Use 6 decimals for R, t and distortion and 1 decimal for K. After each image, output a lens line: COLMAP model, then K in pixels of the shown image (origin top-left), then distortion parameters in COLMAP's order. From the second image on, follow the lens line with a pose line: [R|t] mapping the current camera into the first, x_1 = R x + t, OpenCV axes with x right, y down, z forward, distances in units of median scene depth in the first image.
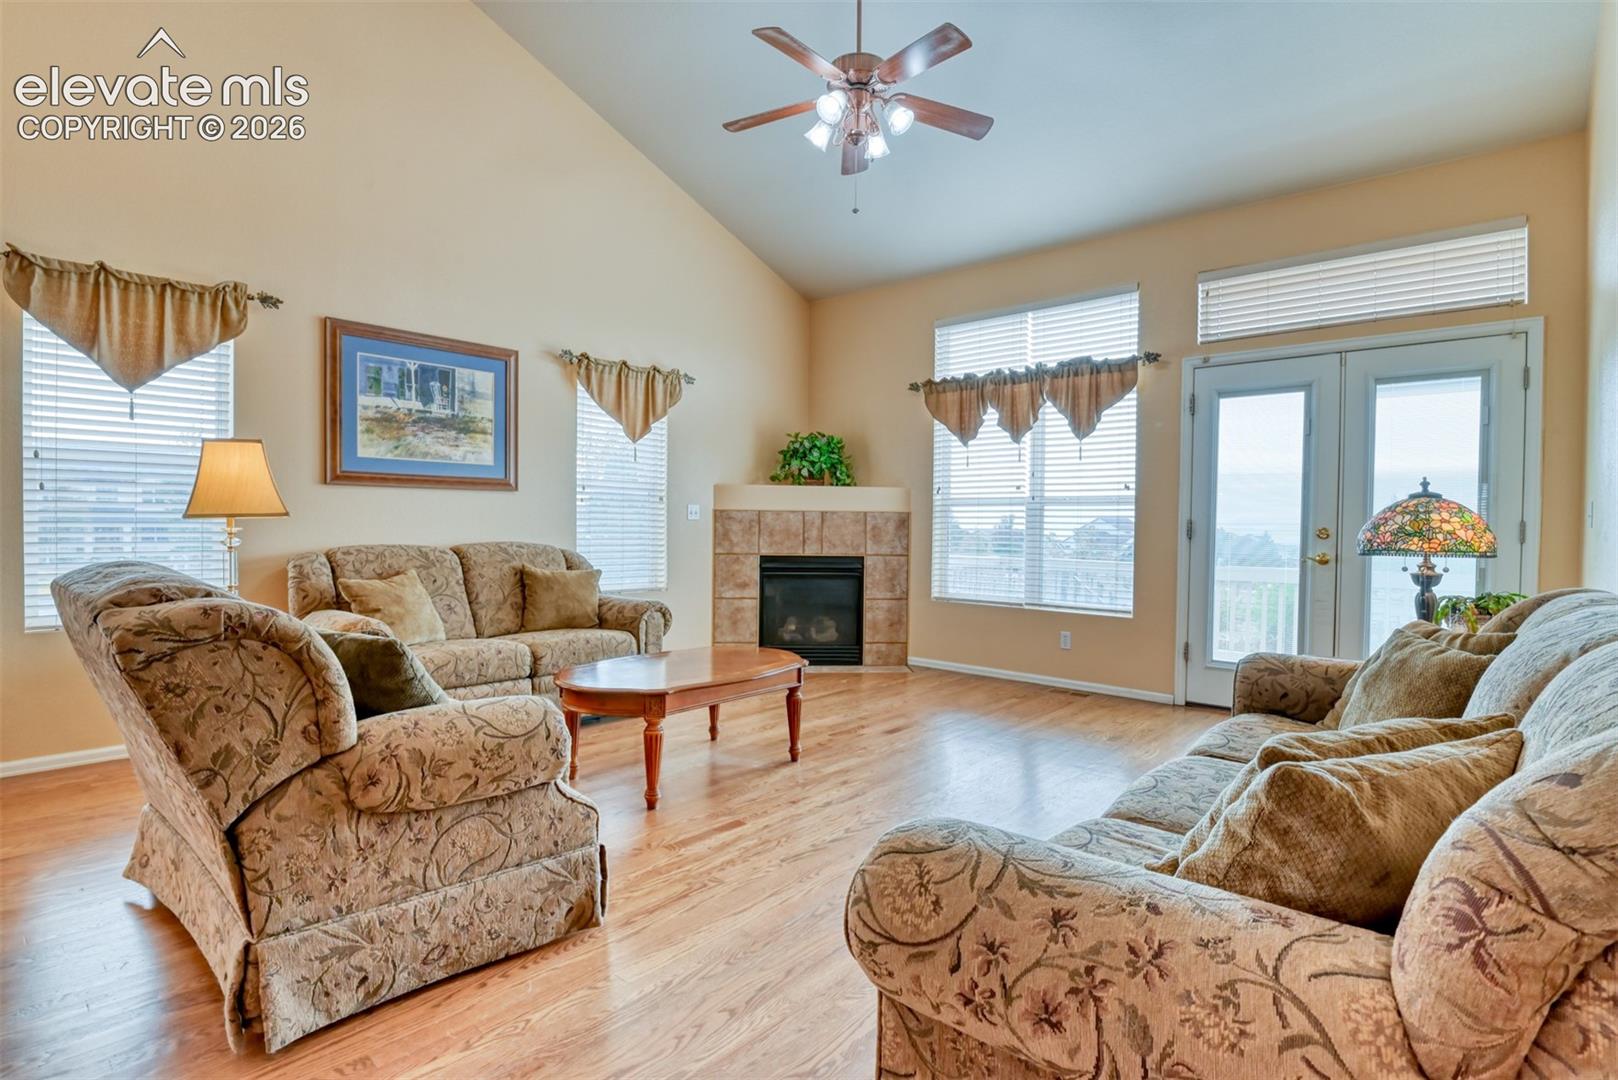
lens RADIAL K [[817.1, 0, 809.0], [0, 817.1, 540.0], [0, 0, 1]] dist [0.002126, -0.017712]
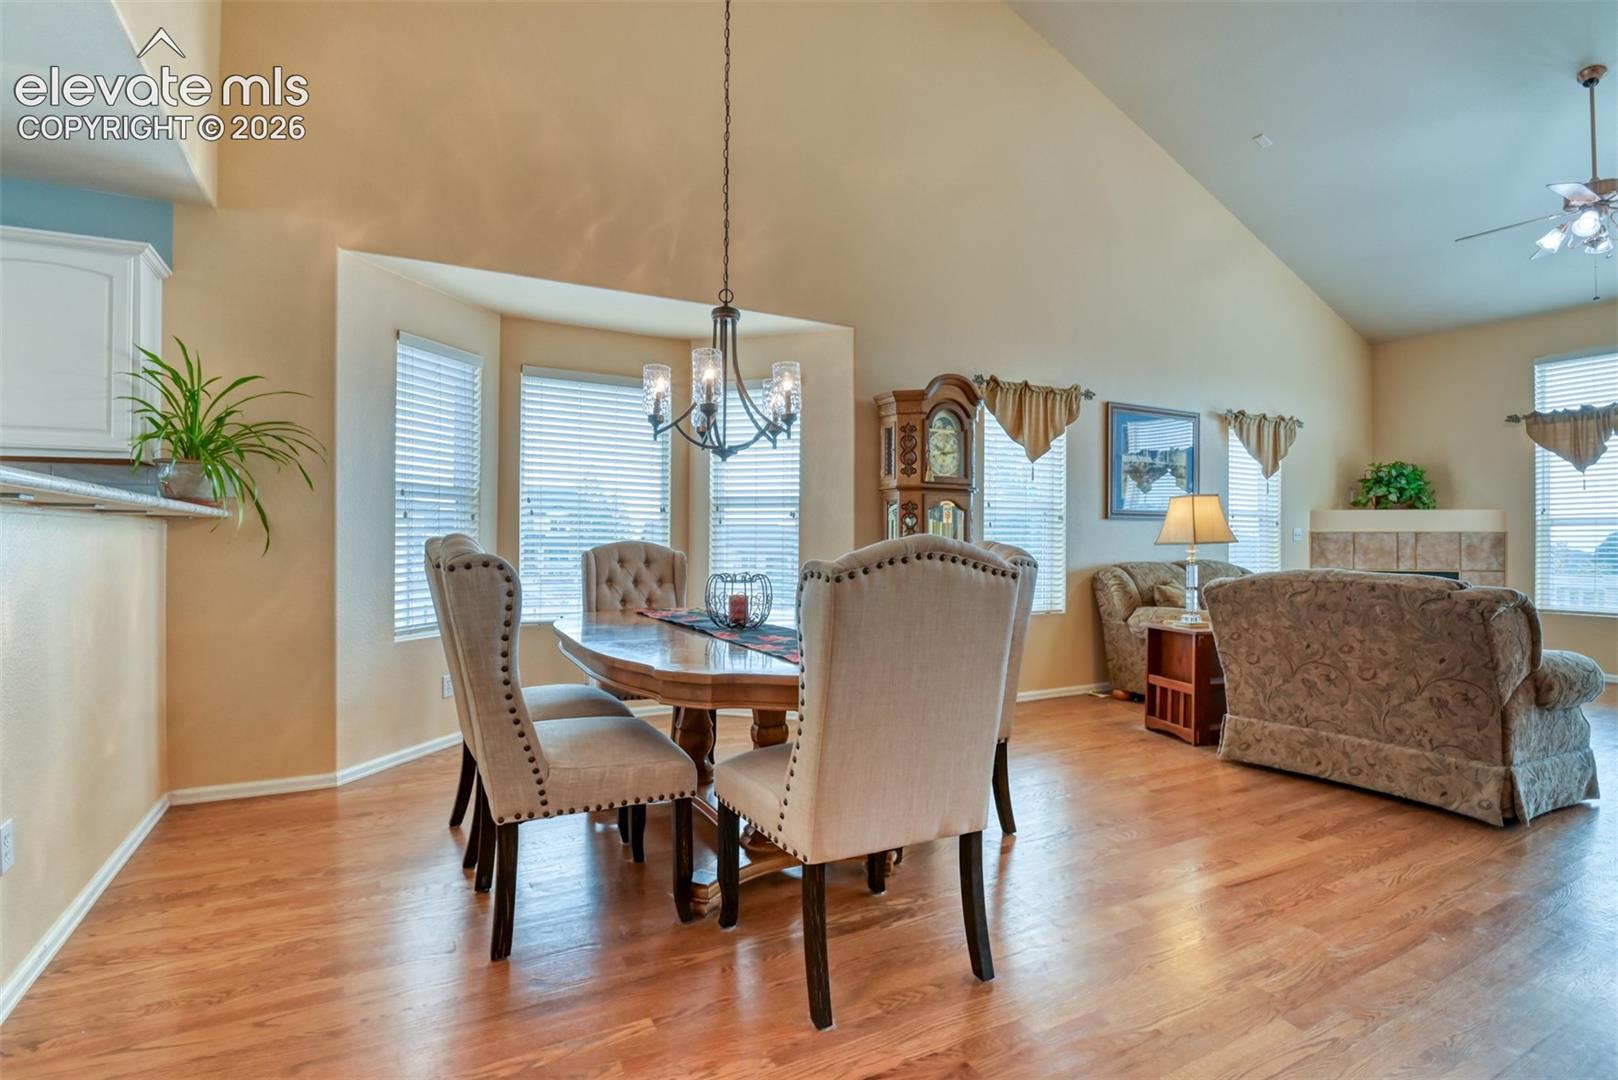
lens RADIAL K [[817.1, 0, 809.0], [0, 817.1, 540.0], [0, 0, 1]] dist [0.002126, -0.017712]
pose [[0.944064, -0.010204, -0.329605, -0.411892], [0.002403, 0.999707, -0.024066, 0.001013], [0.329754, 0.021928, 0.943812, -0.345264]]
